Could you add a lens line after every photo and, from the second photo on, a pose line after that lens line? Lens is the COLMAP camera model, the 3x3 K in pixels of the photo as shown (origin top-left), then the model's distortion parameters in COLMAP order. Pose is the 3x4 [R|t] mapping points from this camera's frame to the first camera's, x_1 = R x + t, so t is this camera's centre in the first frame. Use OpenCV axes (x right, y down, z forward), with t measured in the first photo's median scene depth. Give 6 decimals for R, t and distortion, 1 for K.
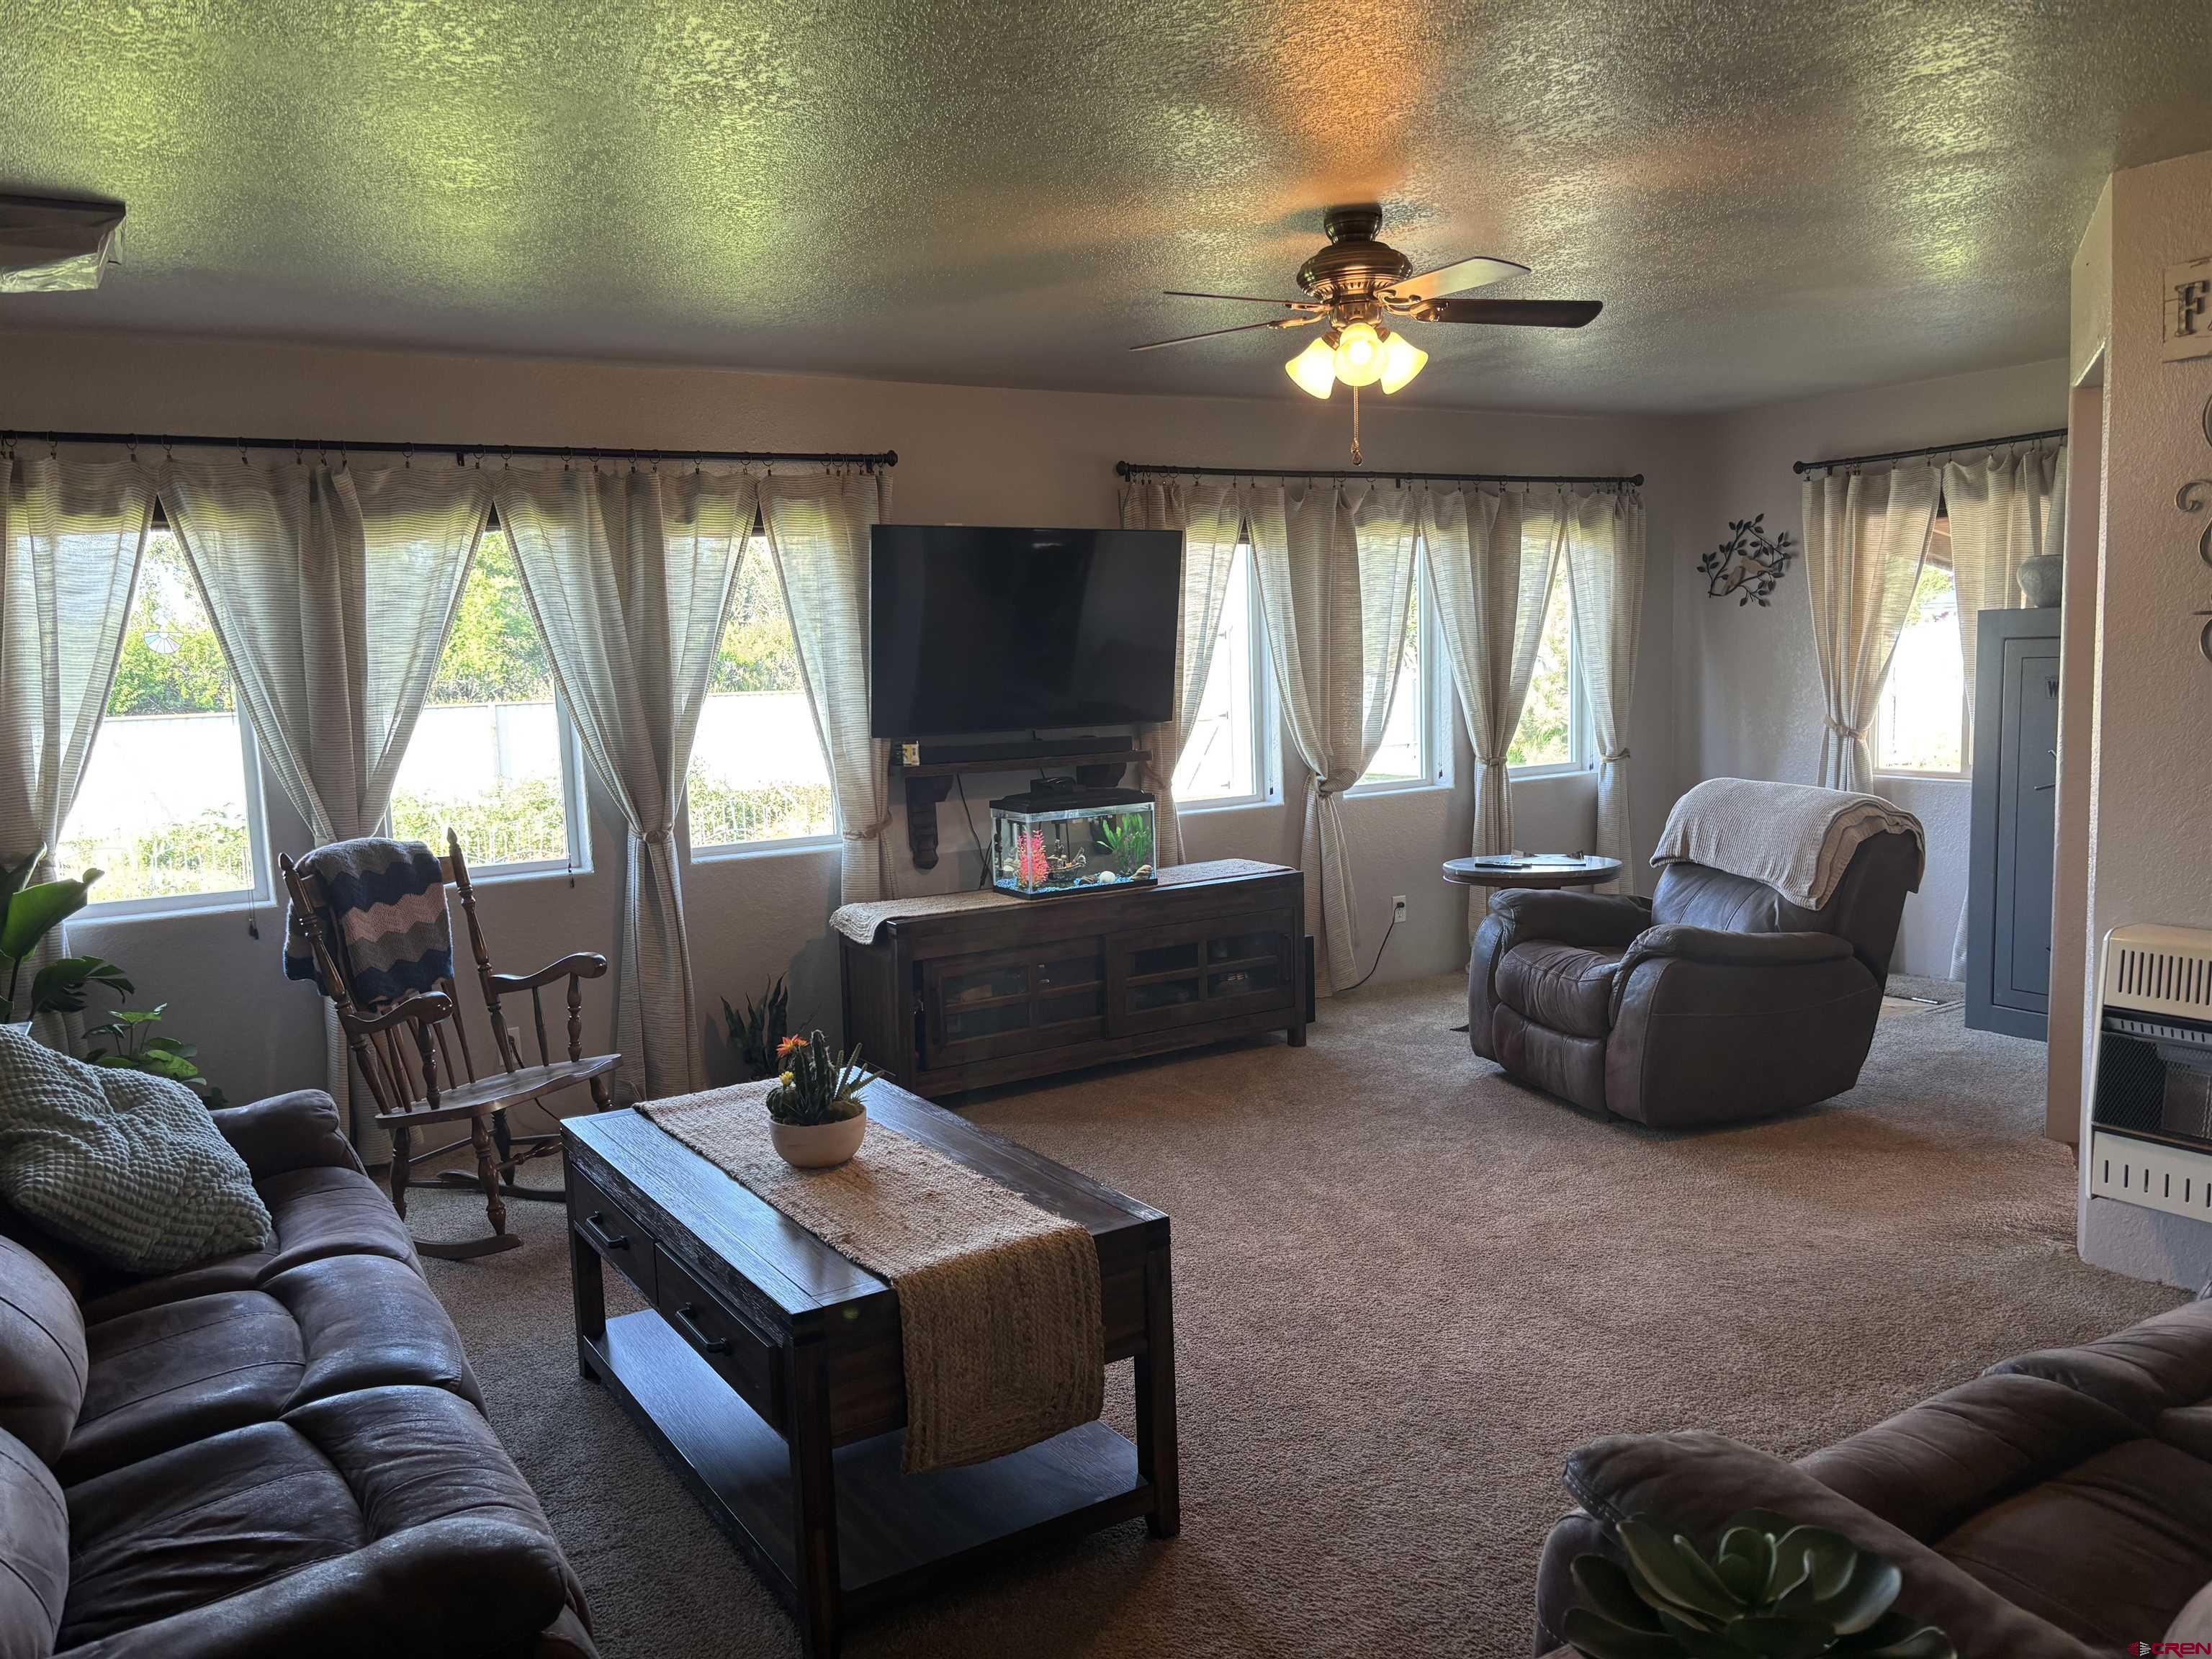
lens RADIAL K [[1683.7, 0, 1110.2], [0, 1683.7, 832.9], [0, 0, 1]] dist [0.050339, -0.000704]
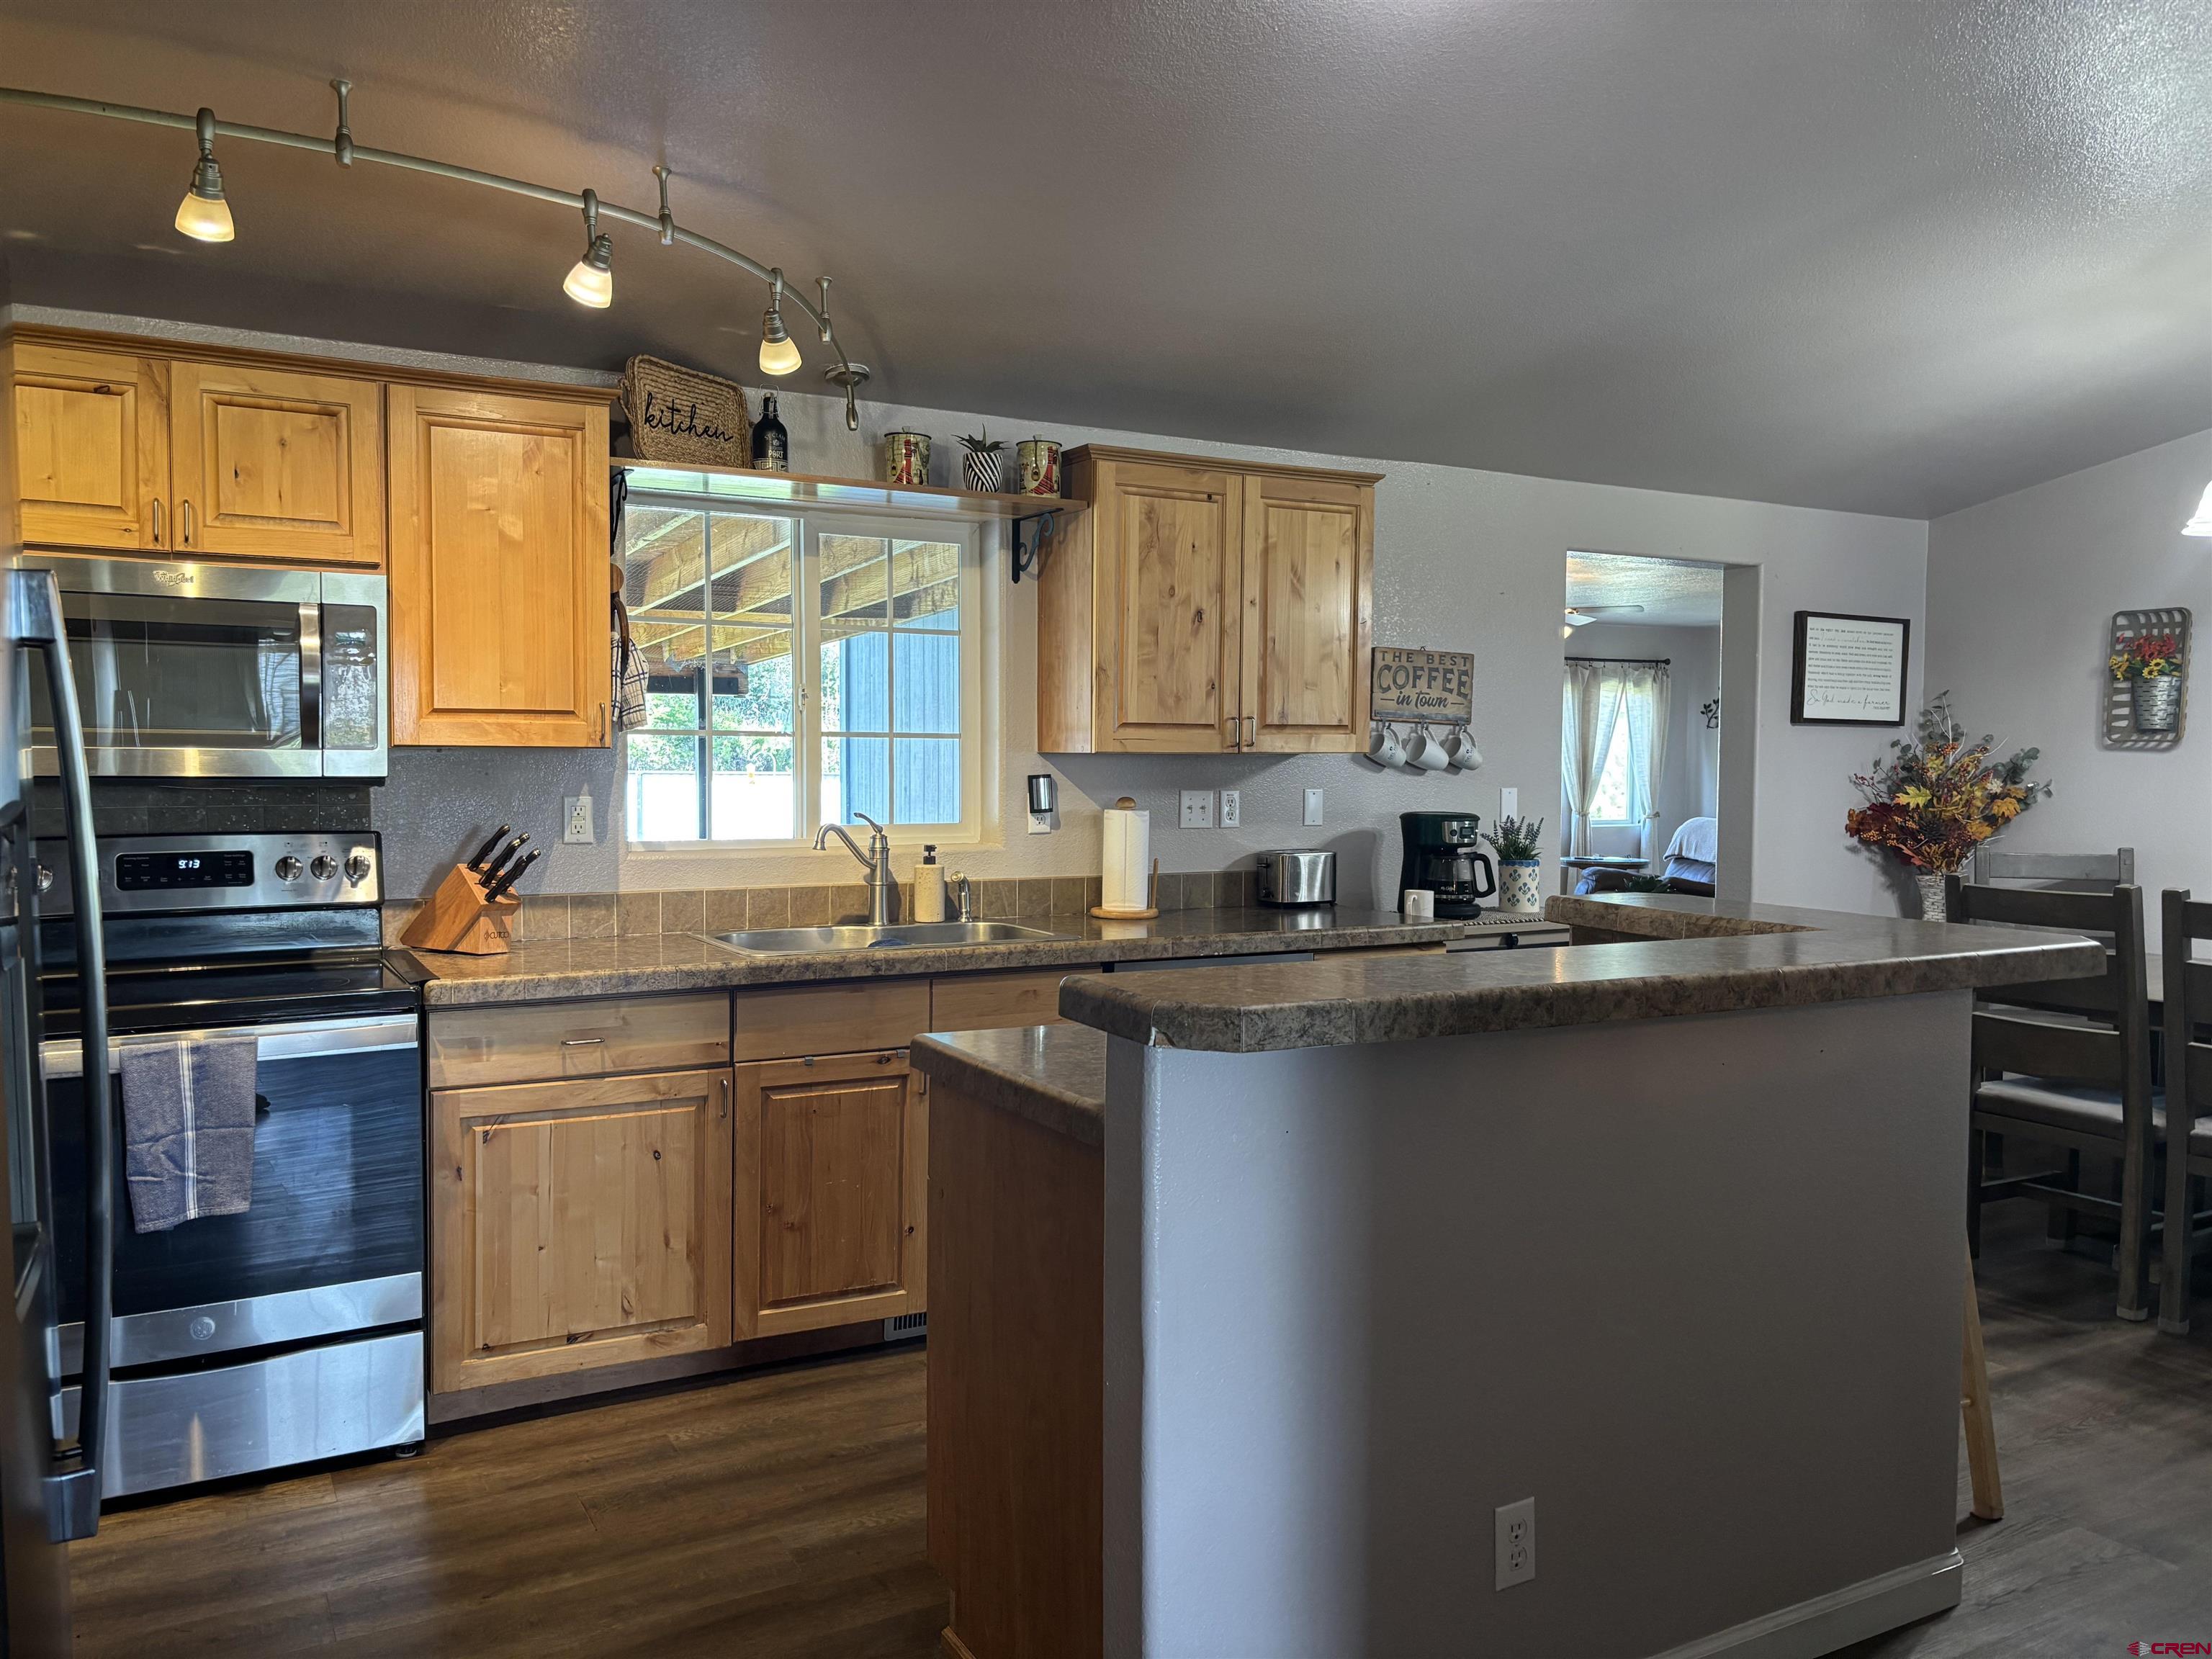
lens RADIAL K [[1683.7, 0, 1101.8], [0, 1683.7, 826.2], [0, 0, 1]] dist [0.050339, -0.000704]
pose [[0.998413, 0.040362, -0.039270, -0.207630], [-0.042842, 0.996996, -0.064520, 0.106146], [0.036547, 0.066100, 0.997143, -0.795698]]
